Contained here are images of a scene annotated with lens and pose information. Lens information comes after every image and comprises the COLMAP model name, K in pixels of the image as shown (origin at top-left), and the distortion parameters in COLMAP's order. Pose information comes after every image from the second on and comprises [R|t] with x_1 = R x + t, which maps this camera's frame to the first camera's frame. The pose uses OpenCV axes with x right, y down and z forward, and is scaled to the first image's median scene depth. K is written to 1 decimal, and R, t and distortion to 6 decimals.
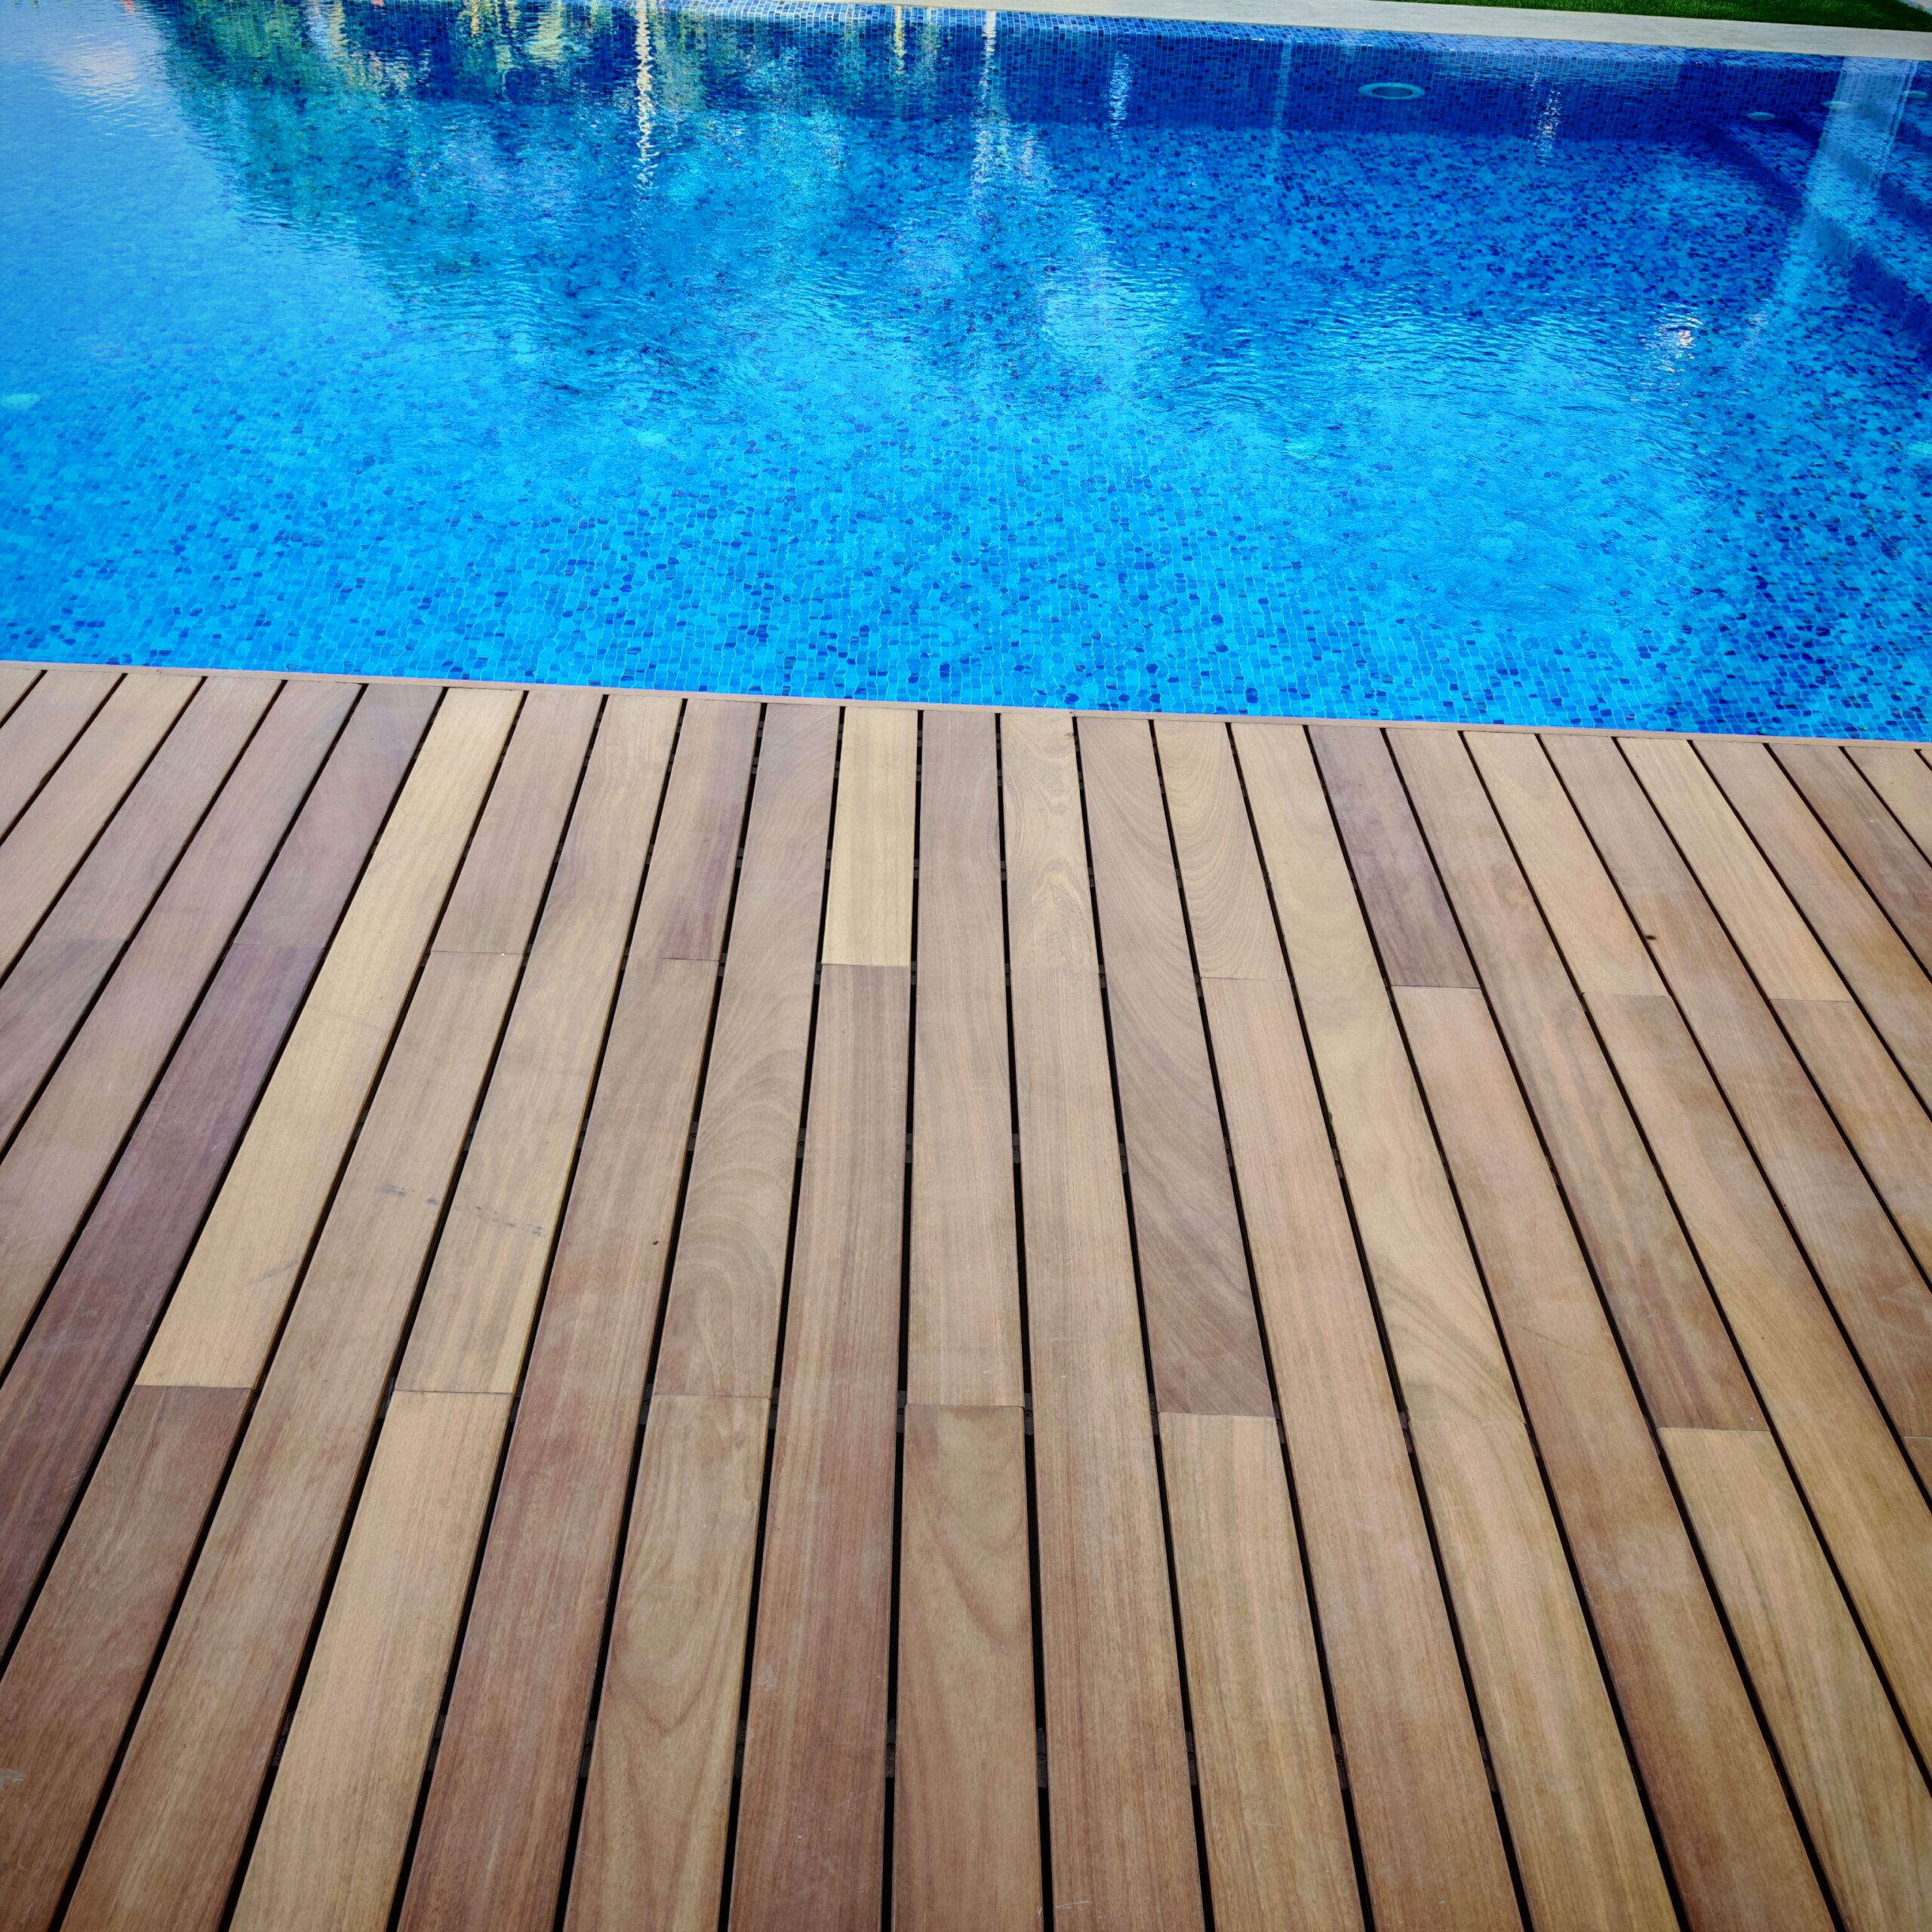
lens RADIAL K [[1847.1, 0, 949.9], [0, 1847.1, 965.1], [0, 0, 1]] dist [0.031874, -0.069864]
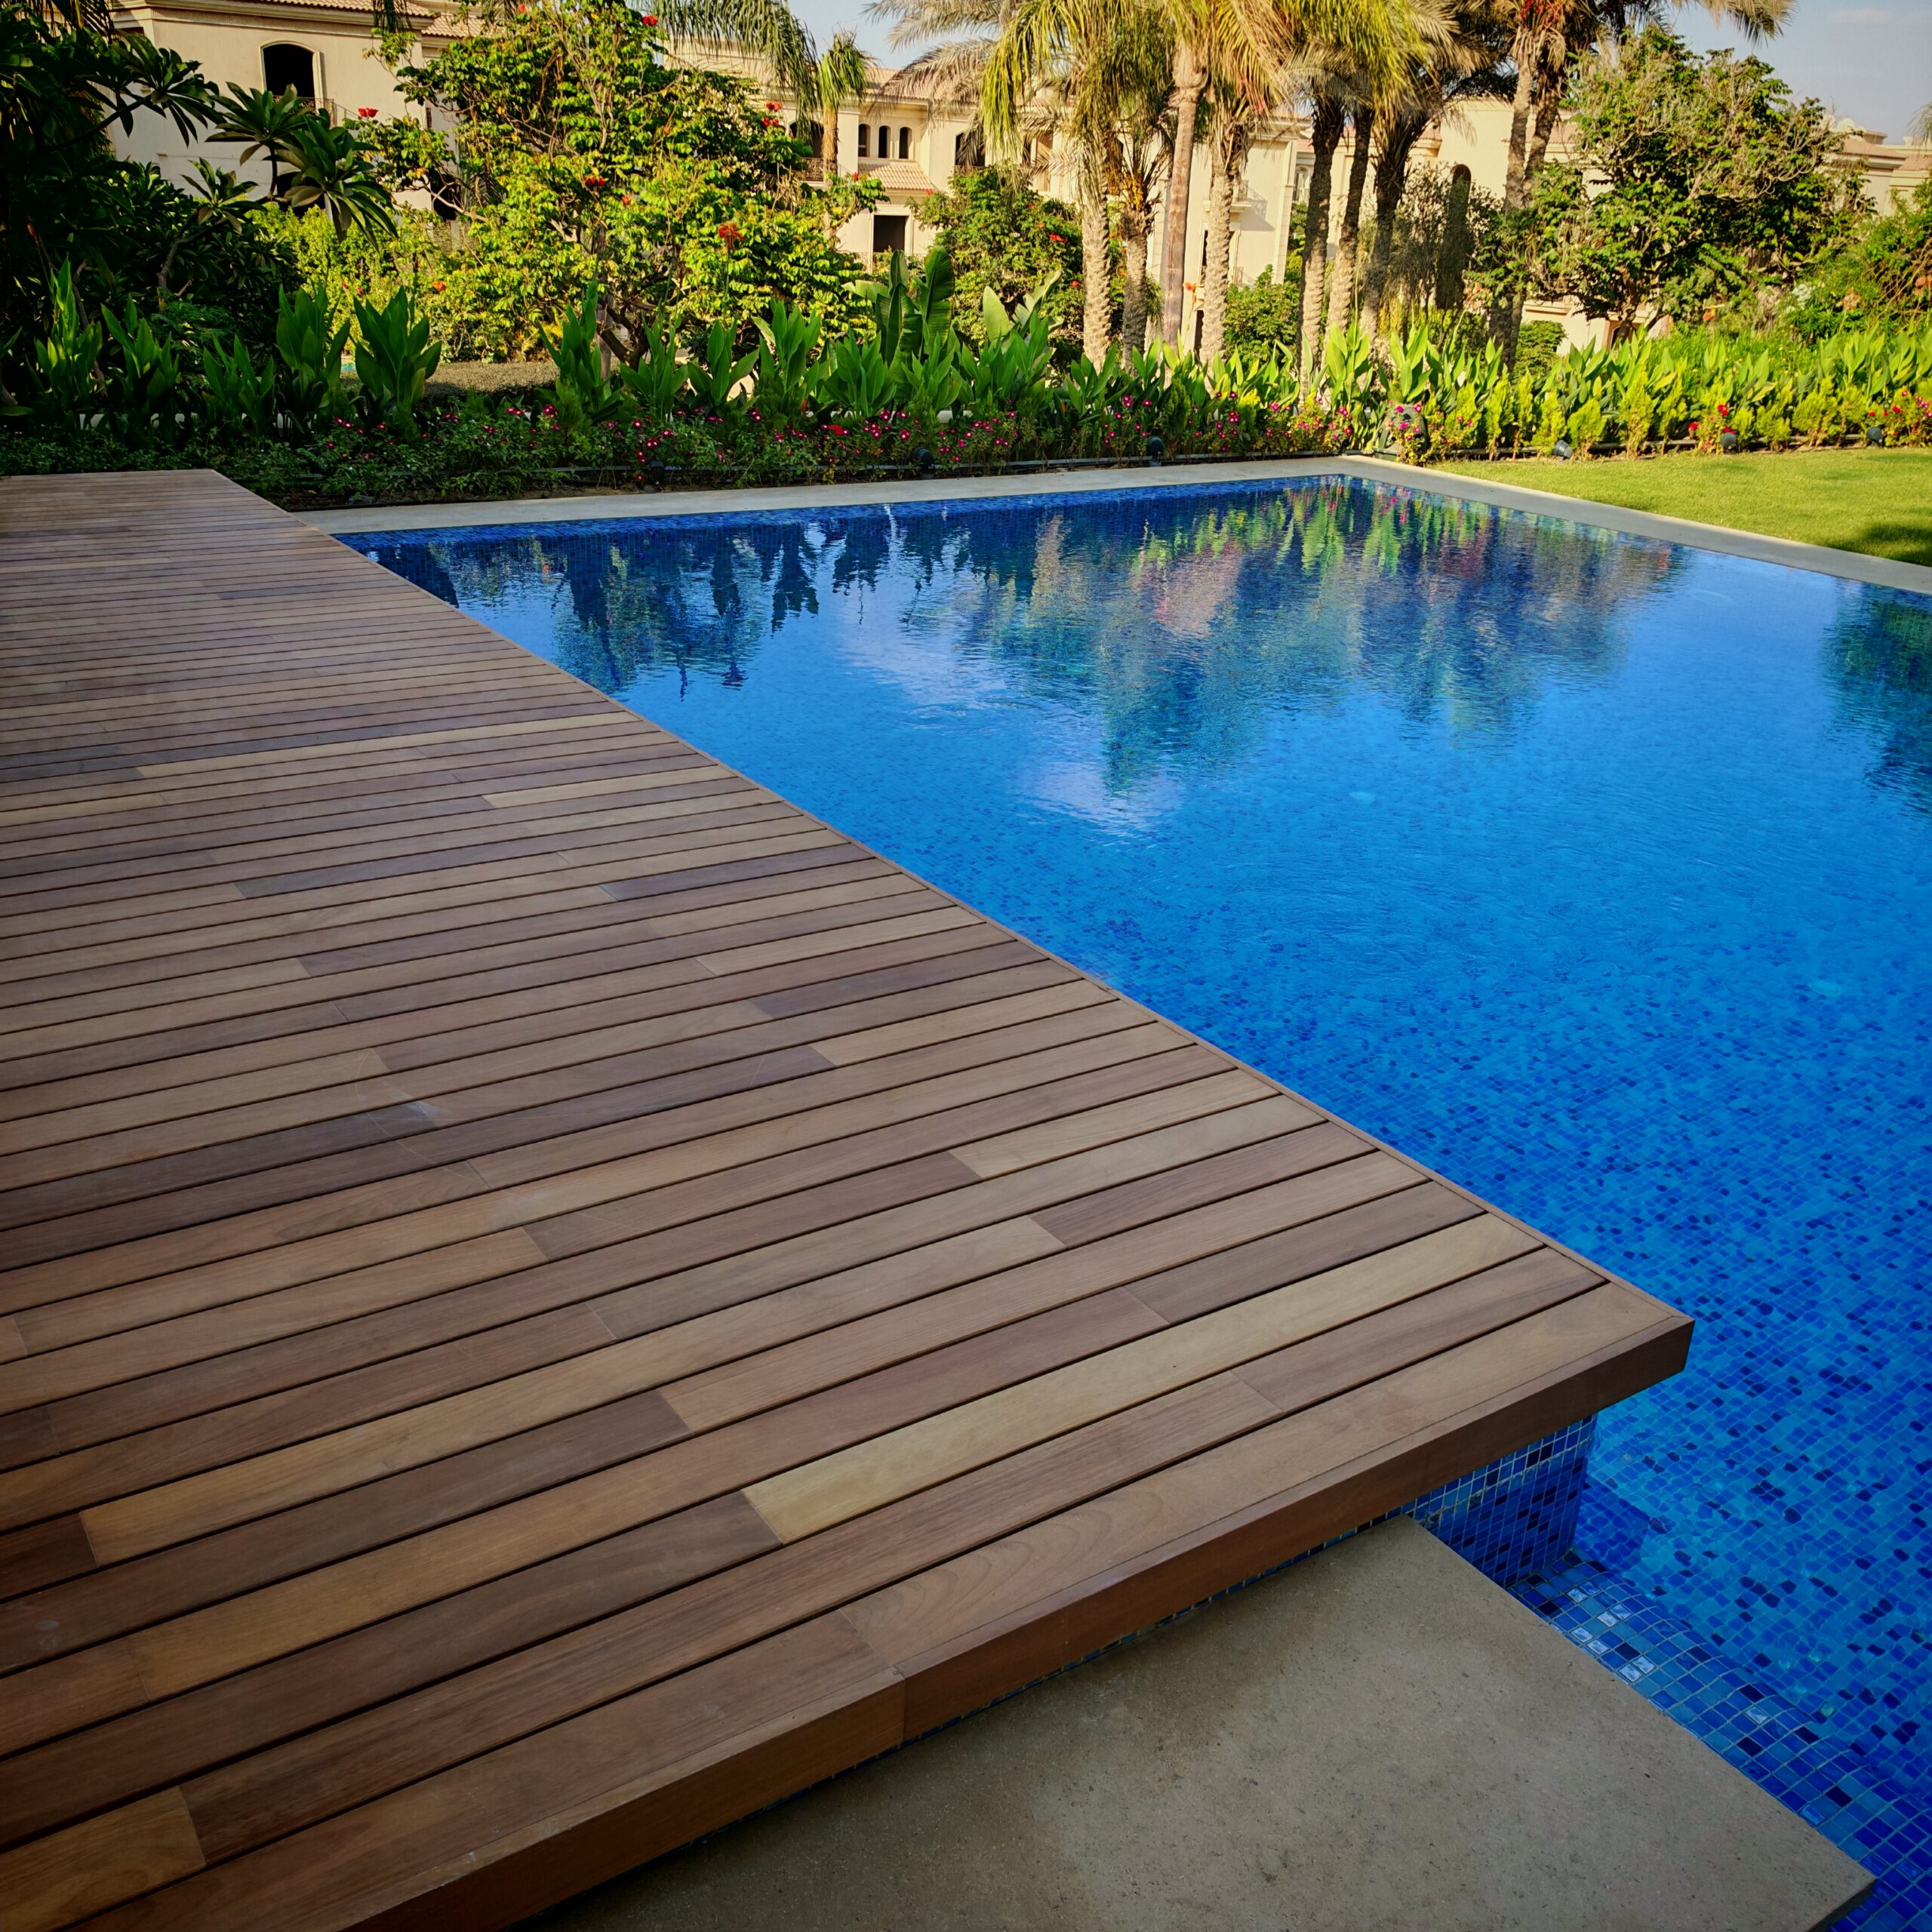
lens RADIAL K [[1847.1, 0, 949.9], [0, 1847.1, 965.1], [0, 0, 1]] dist [0.031874, -0.069864]
pose [[0.549352, 0.298373, -0.780504, 1.759907], [-0.510457, 0.859353, -0.030765, -0.039885], [0.661549, 0.415314, 0.624393, 0.135065]]
